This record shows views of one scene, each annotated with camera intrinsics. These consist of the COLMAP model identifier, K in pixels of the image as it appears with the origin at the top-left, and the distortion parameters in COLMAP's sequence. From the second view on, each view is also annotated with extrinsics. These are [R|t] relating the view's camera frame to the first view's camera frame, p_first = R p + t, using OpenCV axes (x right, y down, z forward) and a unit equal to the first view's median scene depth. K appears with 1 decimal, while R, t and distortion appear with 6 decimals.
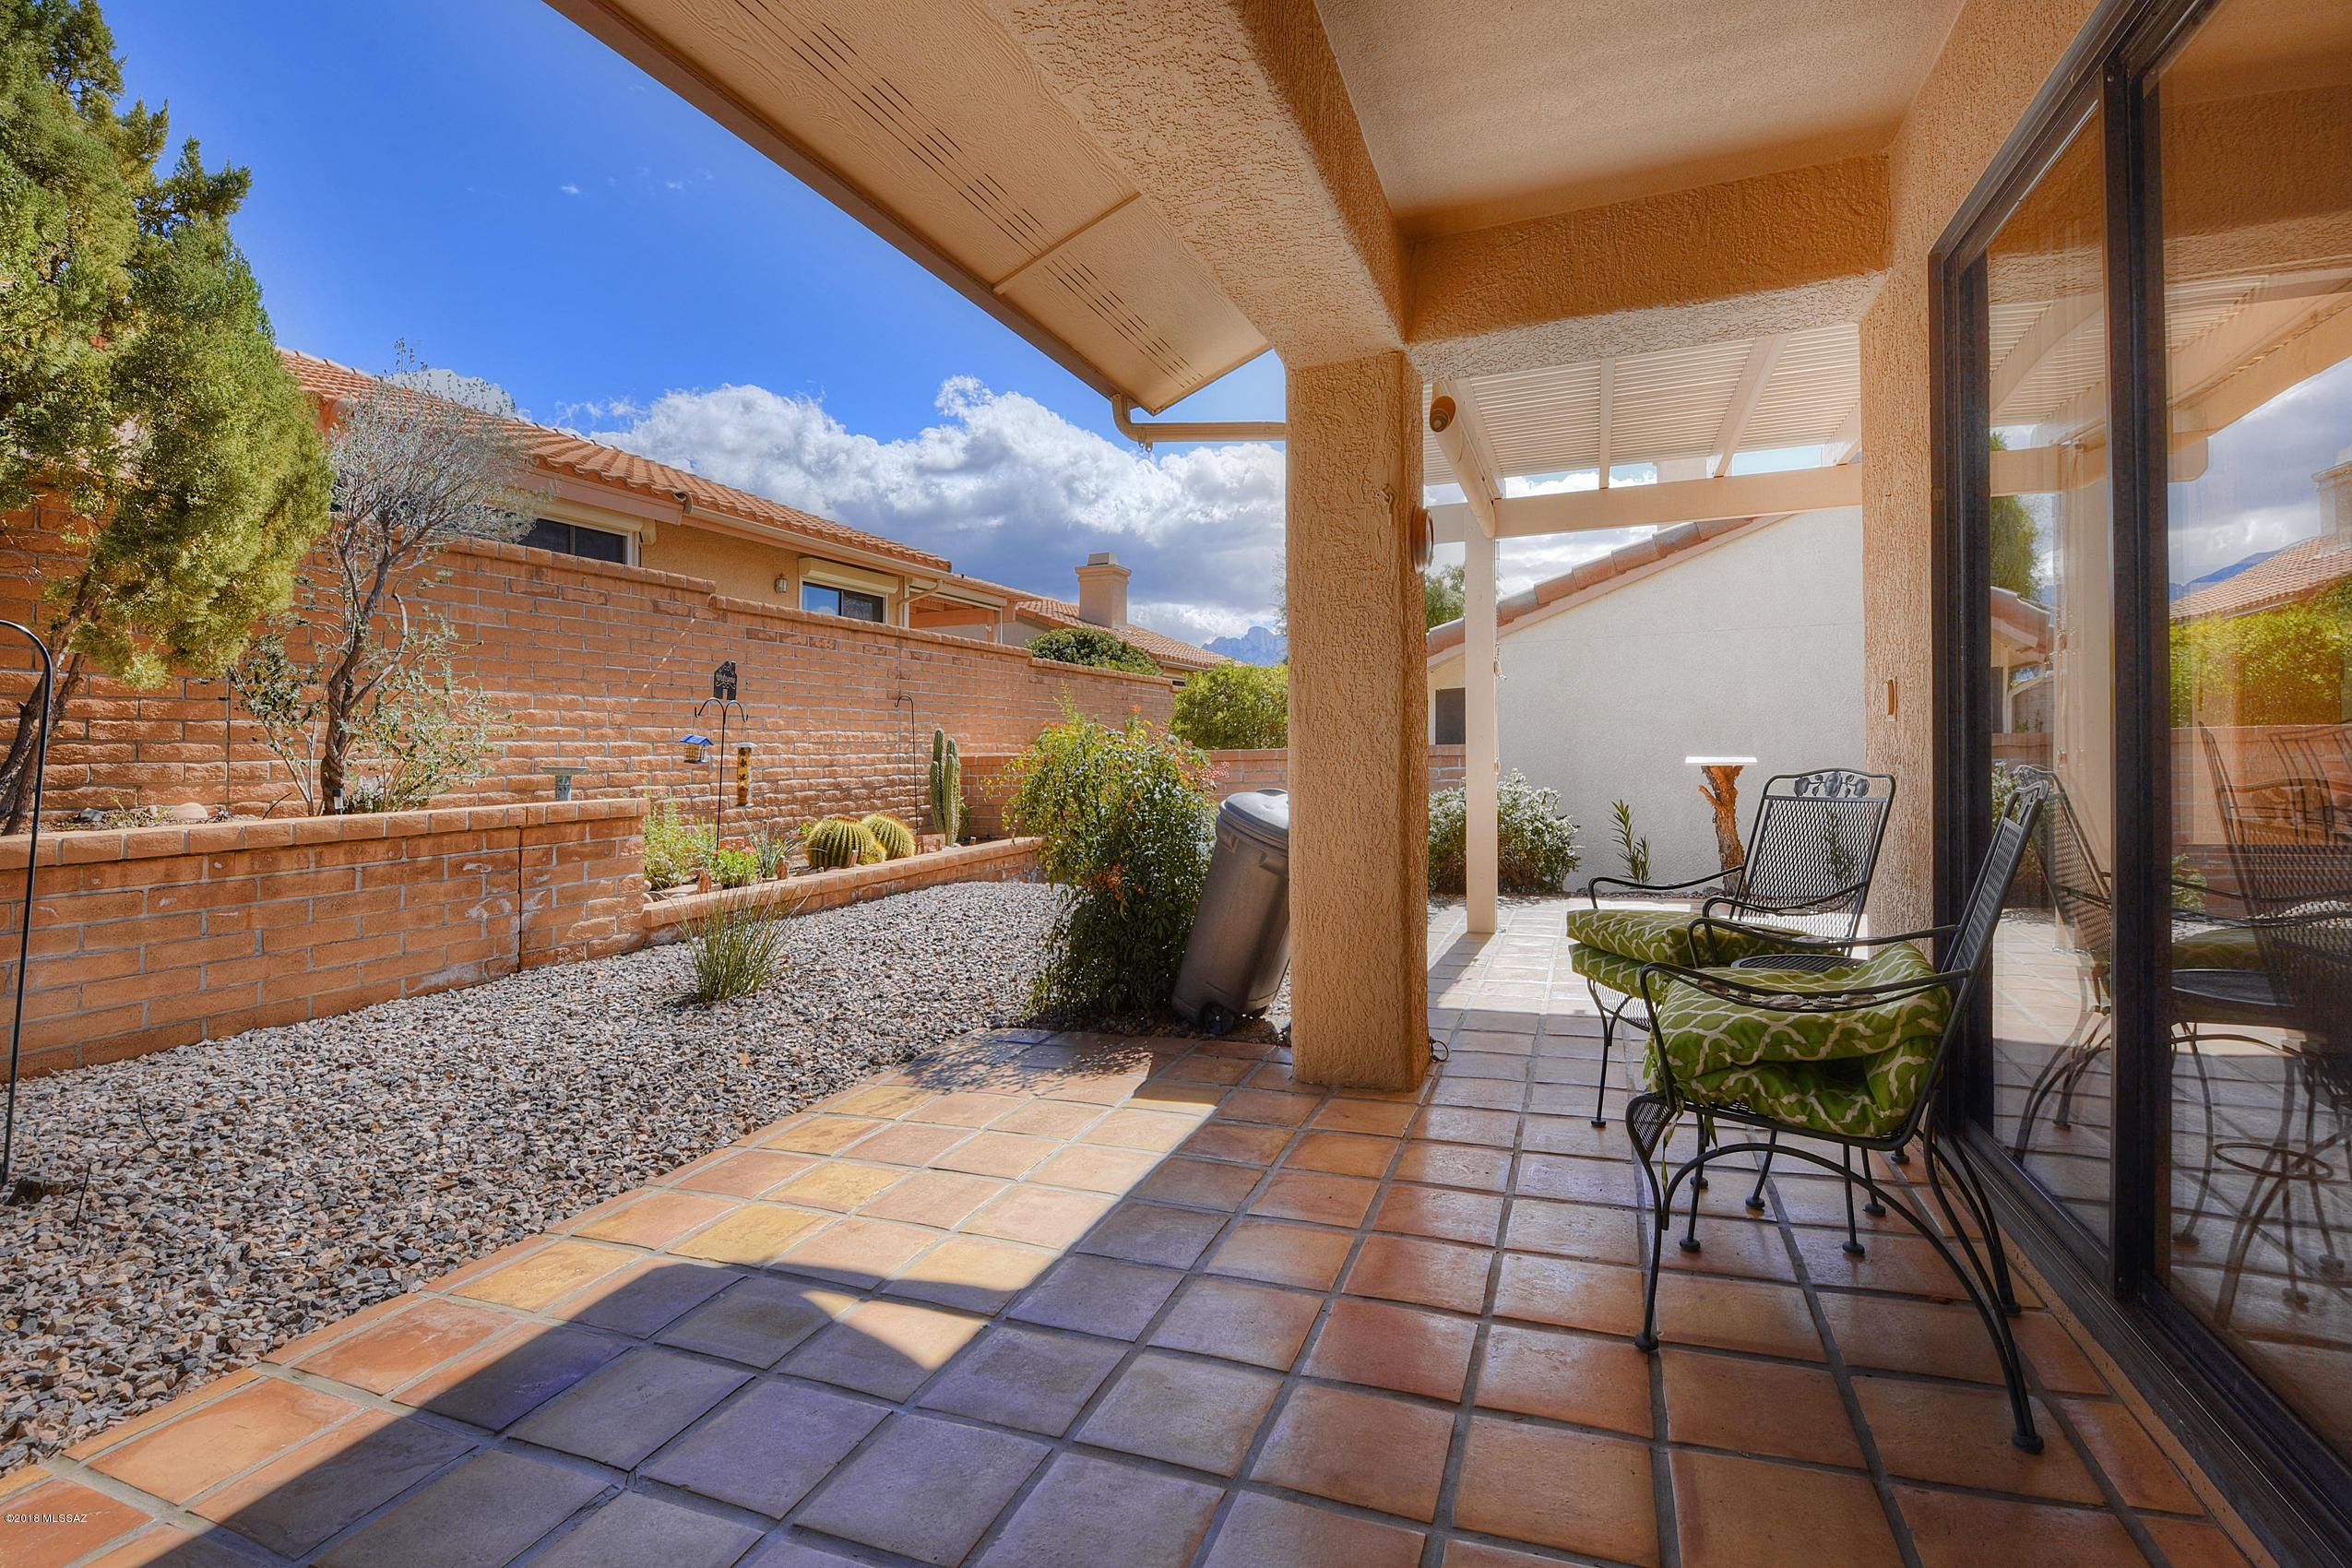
lens RADIAL K [[1161.1, 0, 1149.5], [0, 1161.1, 724.2], [0, 0, 1]] dist [0.000684, -0.017340]
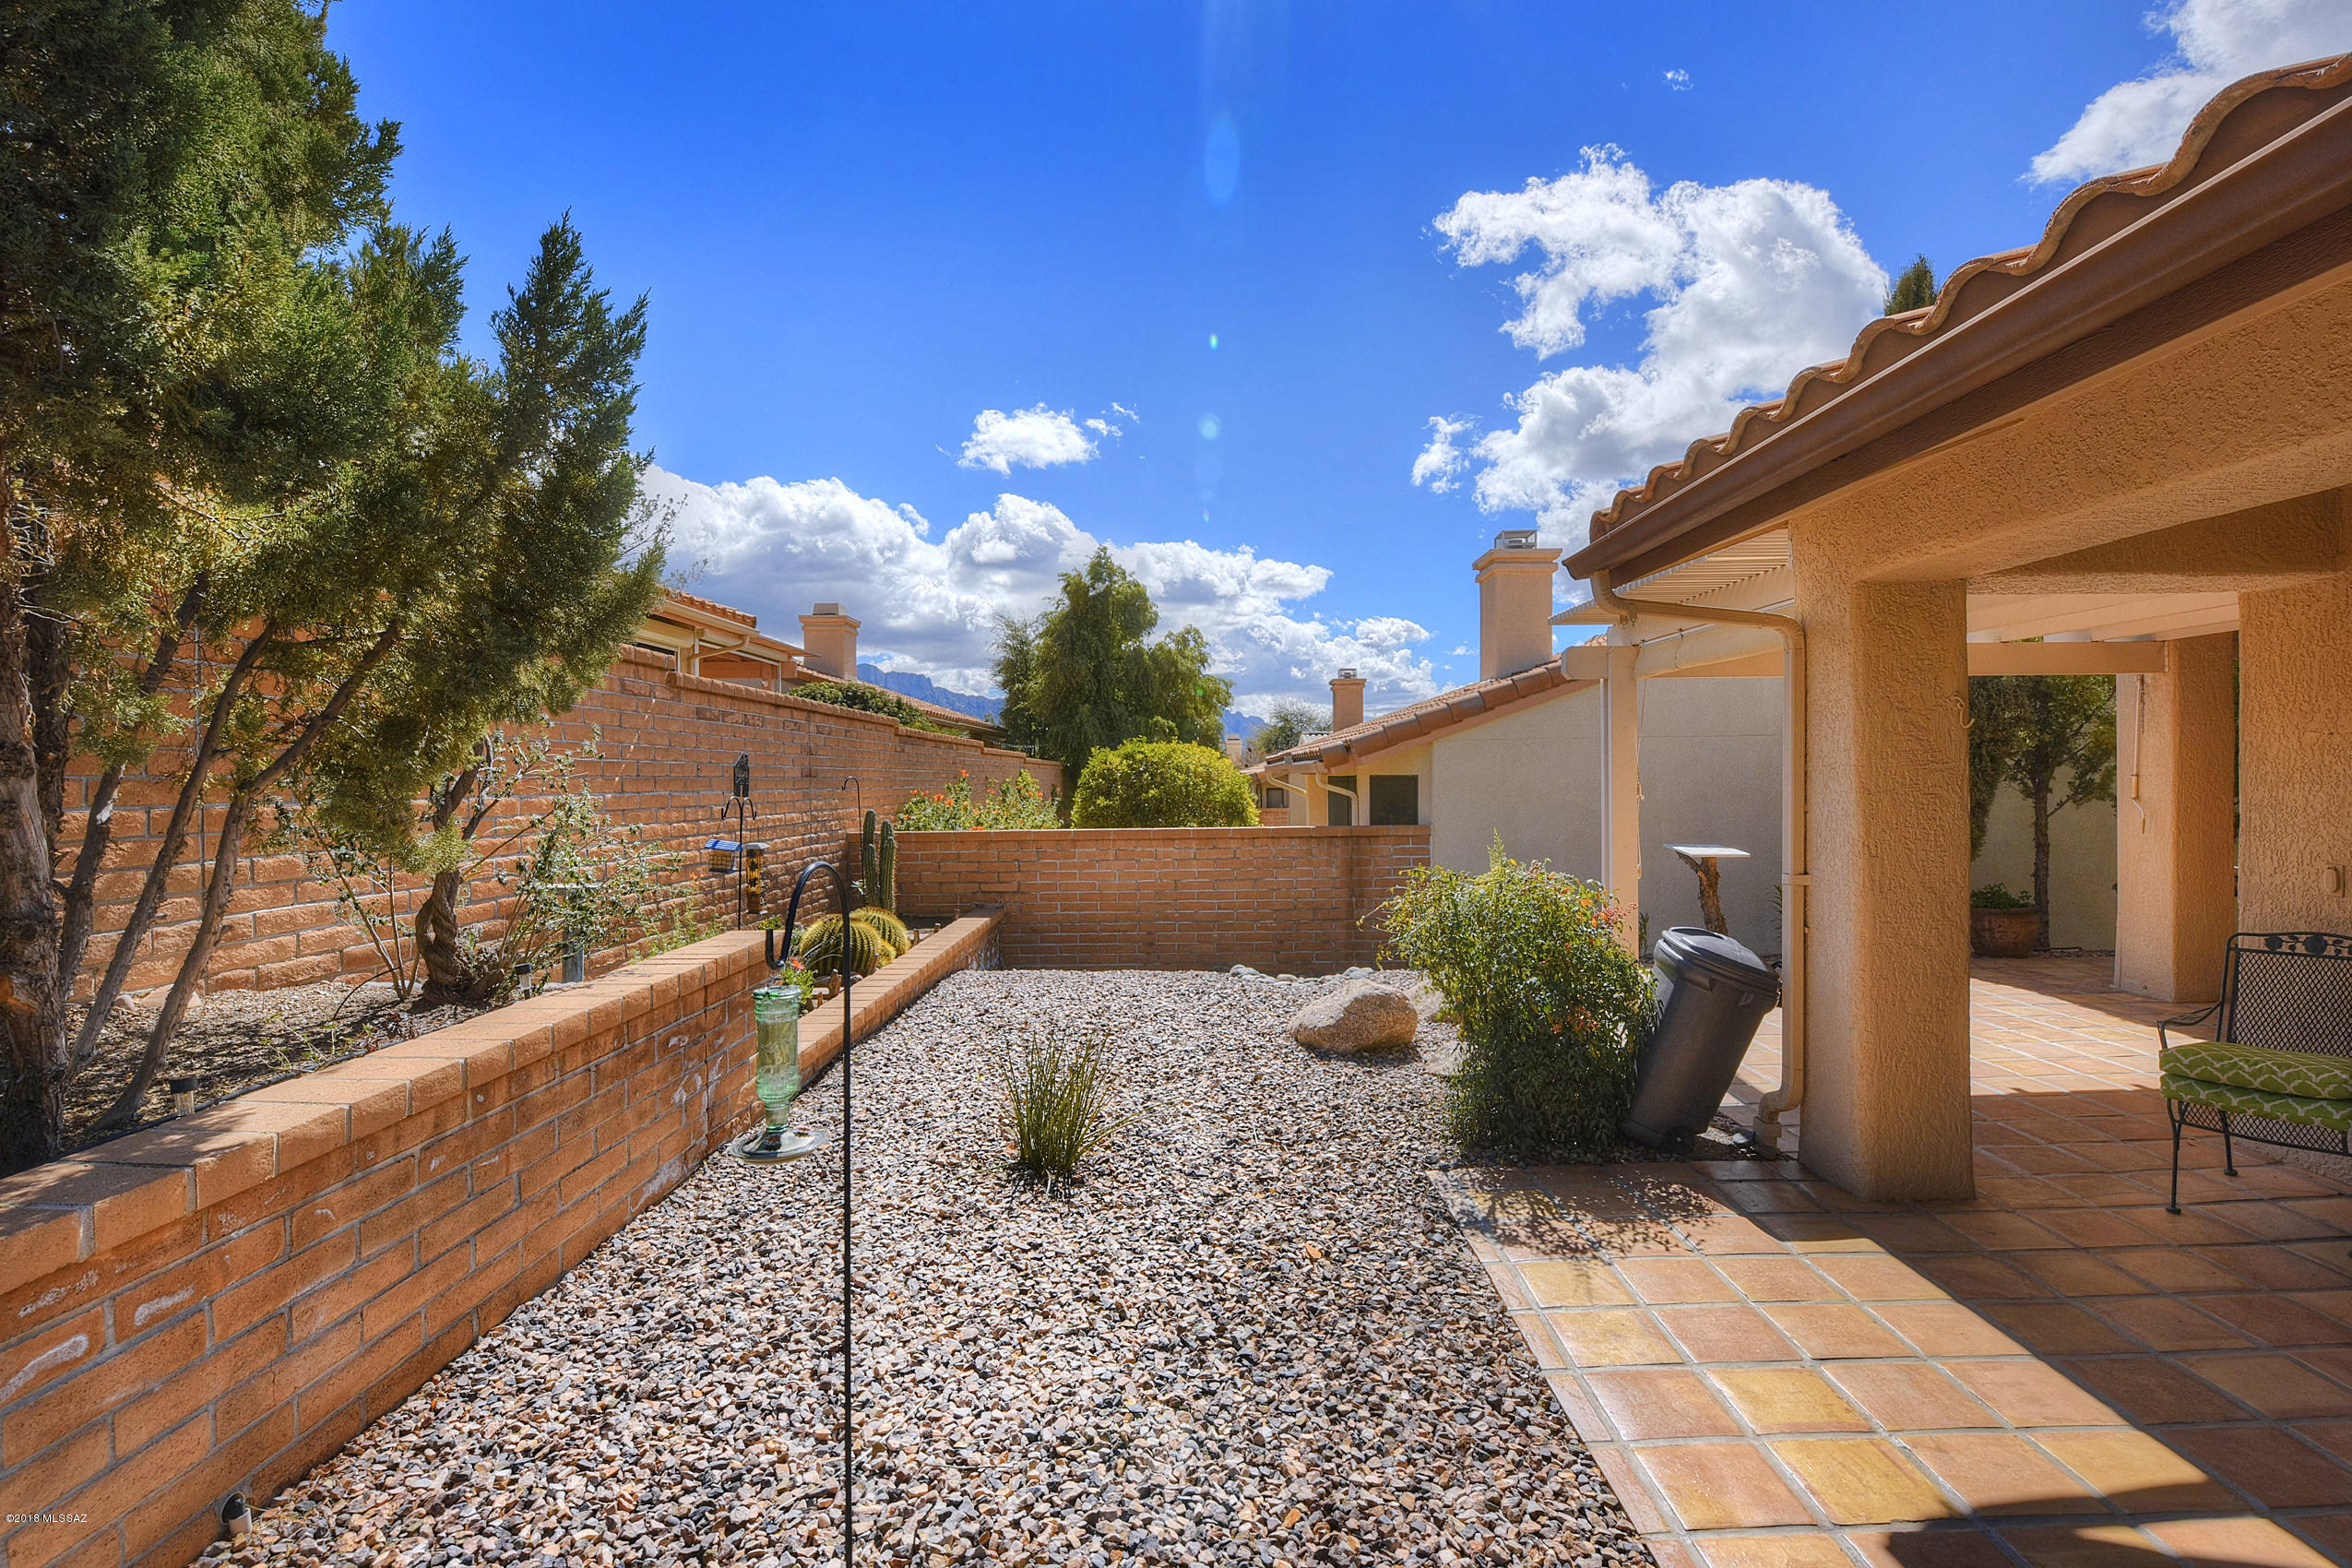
lens RADIAL K [[1056.8, 0, 1187.2], [0, 1056.8, 779.5], [0, 0, 1]] dist [0.001082, -0.012204]
pose [[0.923587, -0.005755, 0.383345, -0.423597], [-0.002866, 0.999756, 0.021915, -0.062946], [-0.383377, -0.021339, 0.923345, 0.138838]]
